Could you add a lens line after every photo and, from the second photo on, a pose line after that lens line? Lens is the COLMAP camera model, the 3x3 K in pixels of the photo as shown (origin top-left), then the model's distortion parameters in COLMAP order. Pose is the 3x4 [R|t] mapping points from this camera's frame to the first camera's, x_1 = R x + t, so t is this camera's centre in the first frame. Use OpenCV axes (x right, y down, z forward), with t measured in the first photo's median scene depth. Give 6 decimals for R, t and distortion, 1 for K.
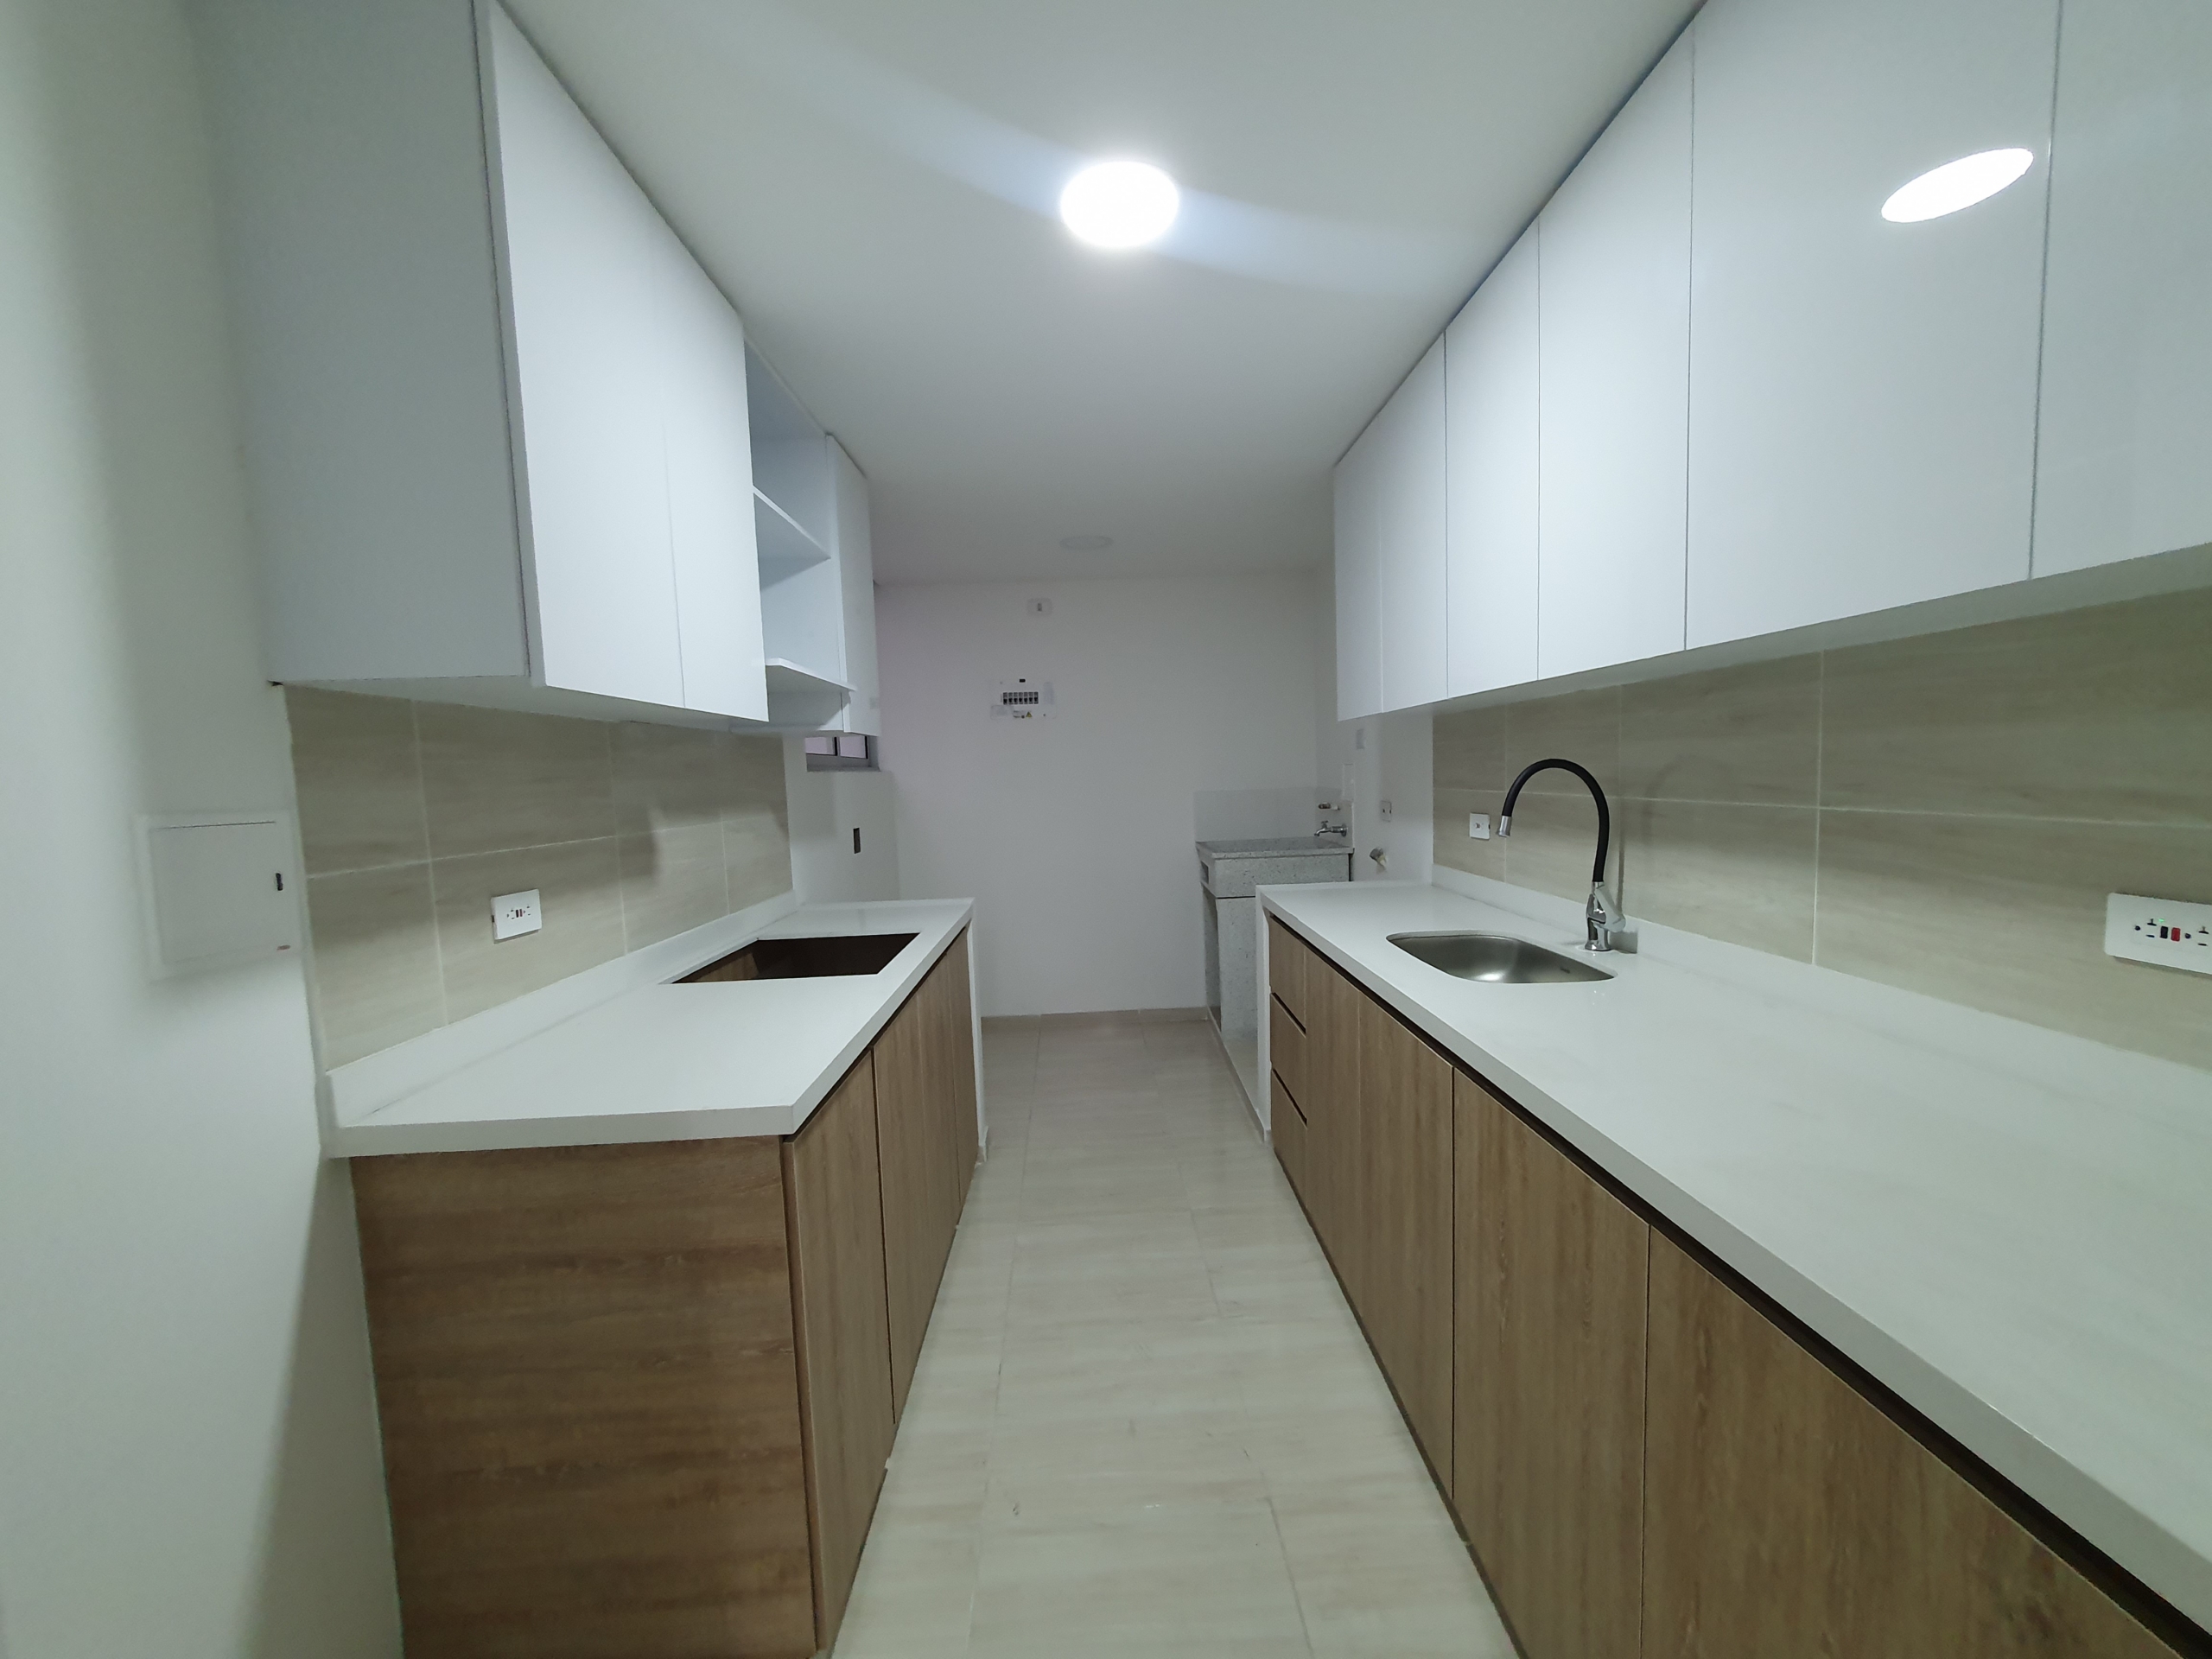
lens RADIAL K [[880.8, 0, 1104.8], [0, 880.8, 829.4], [0, 0, 1]] dist [0.002005, 0.000538]
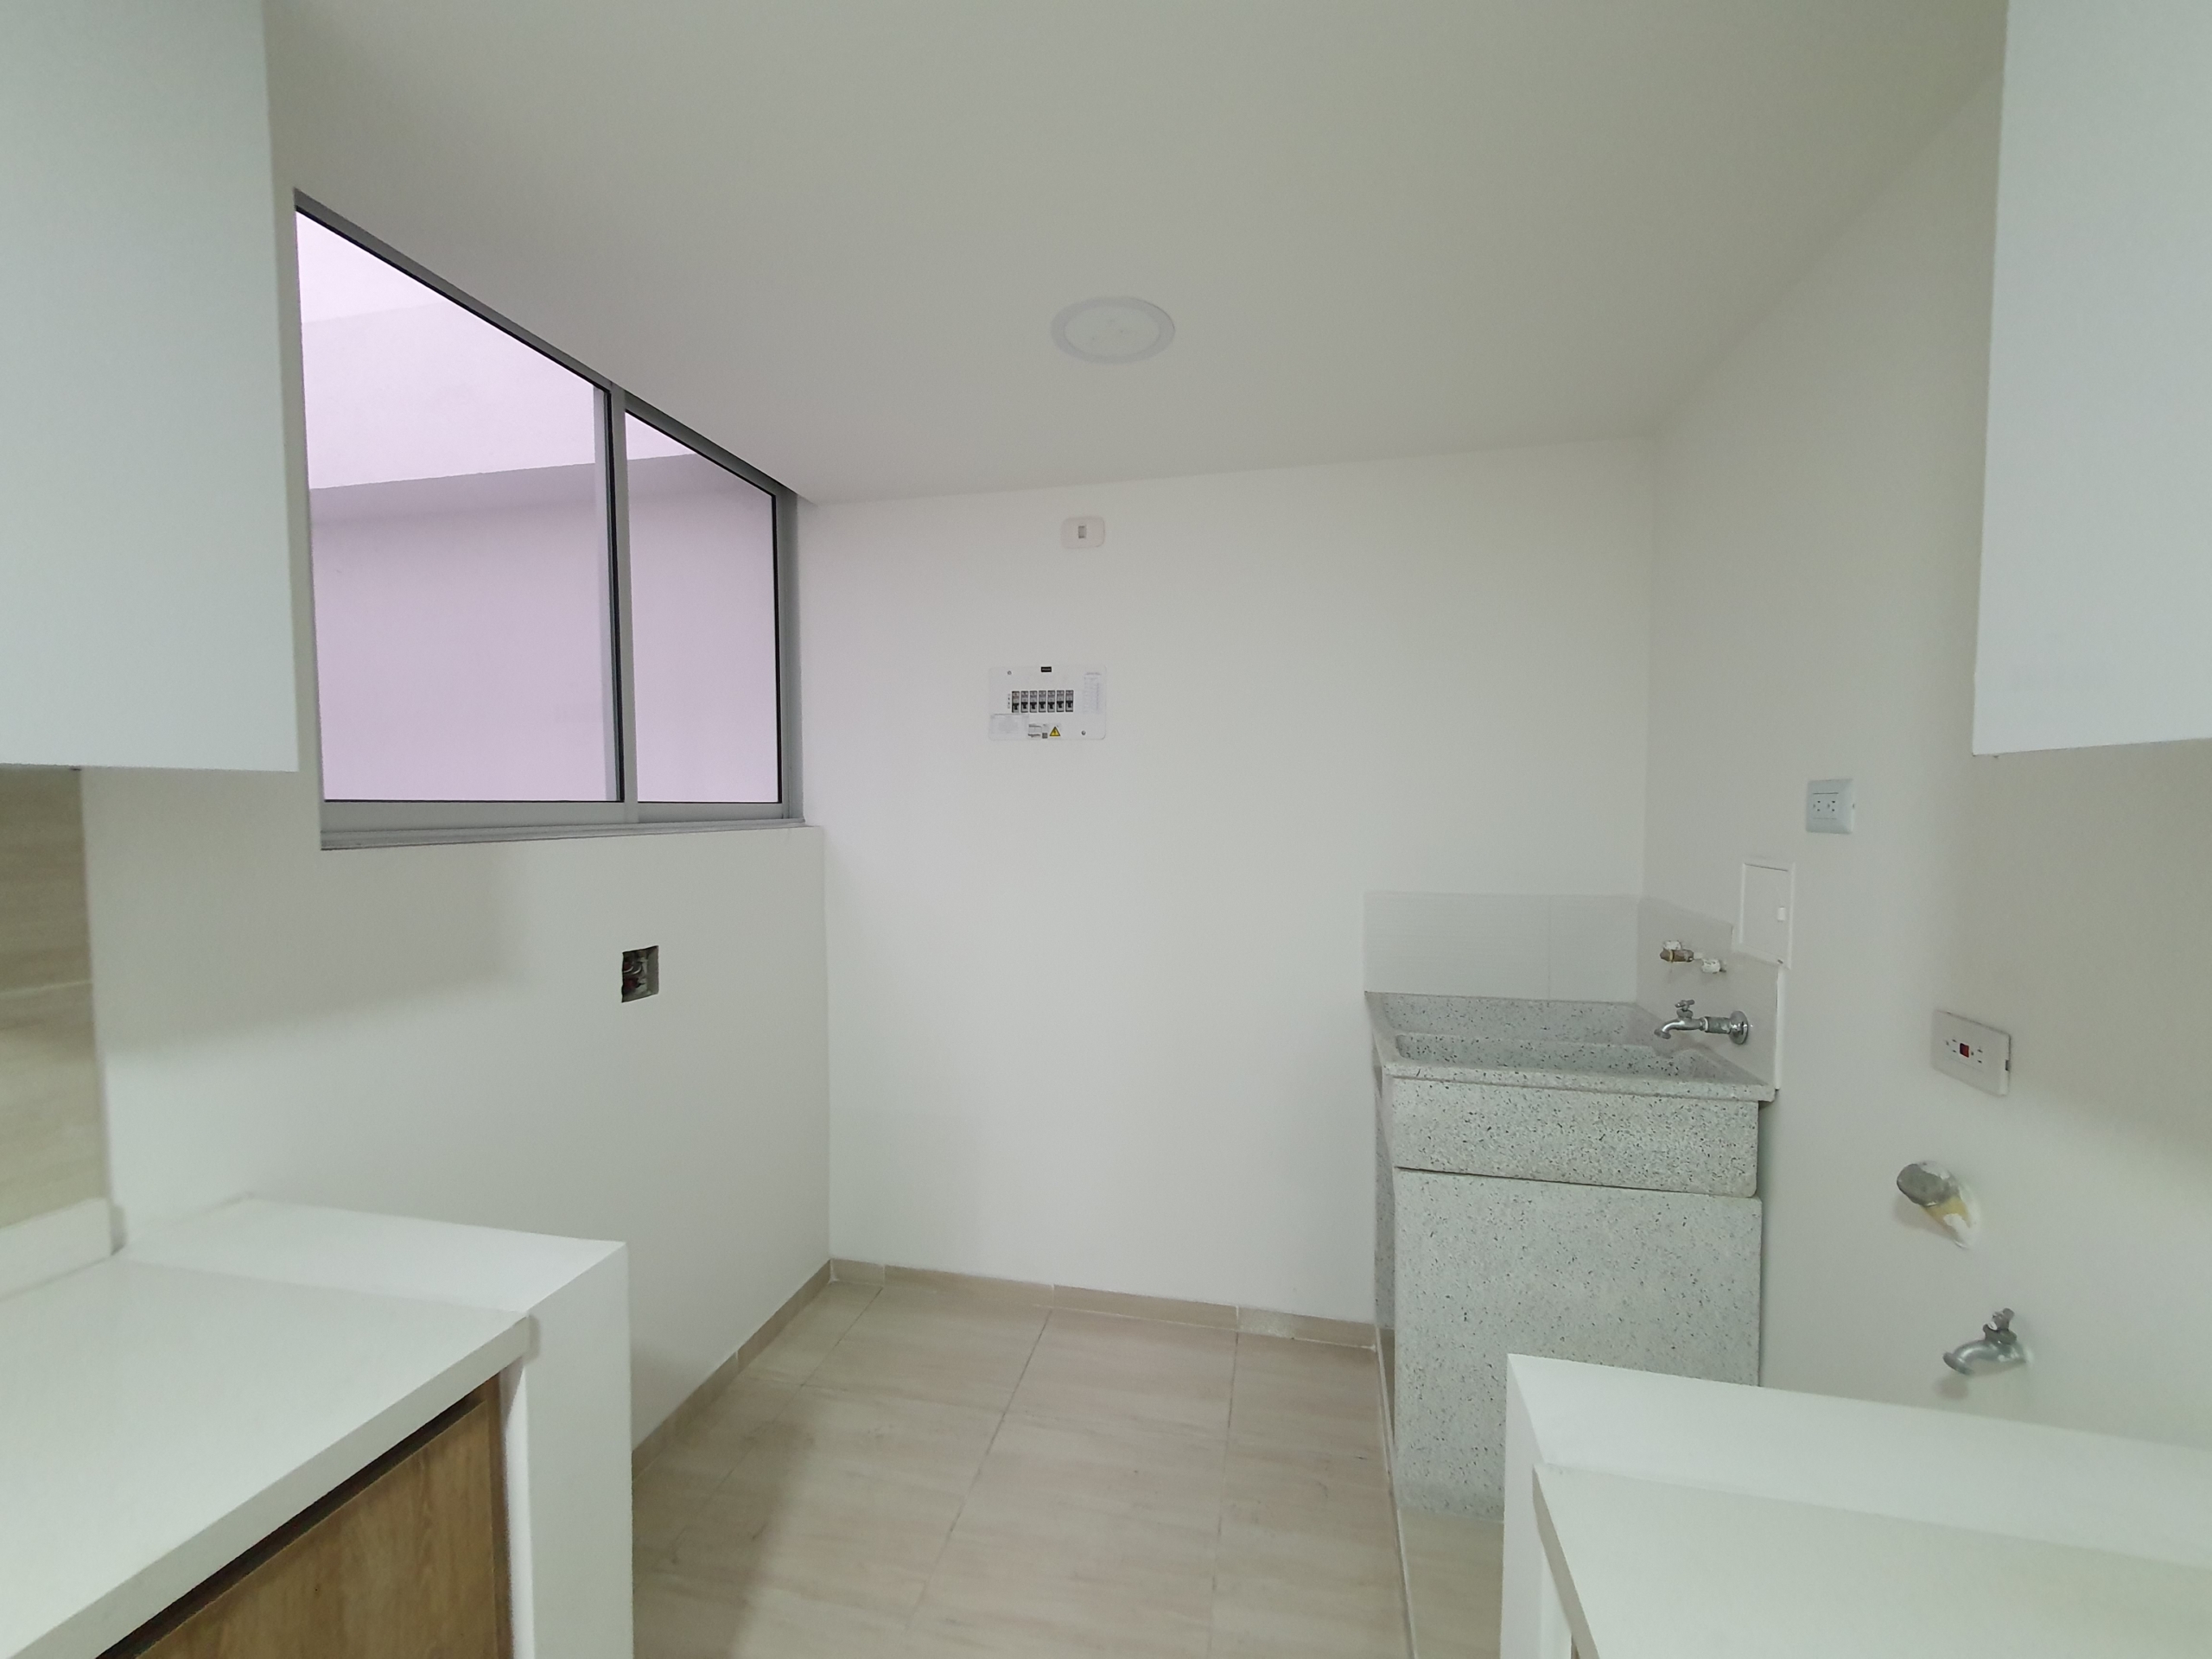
lens RADIAL K [[880.8, 0, 1109.0], [0, 880.8, 838.5], [0, 0, 1]] dist [0.002005, 0.000538]
pose [[0.971475, 0.042783, -0.233249, 0.075275], [-0.048251, 0.998677, -0.017787, -0.056955], [0.232180, 0.028535, 0.972254, 0.485718]]
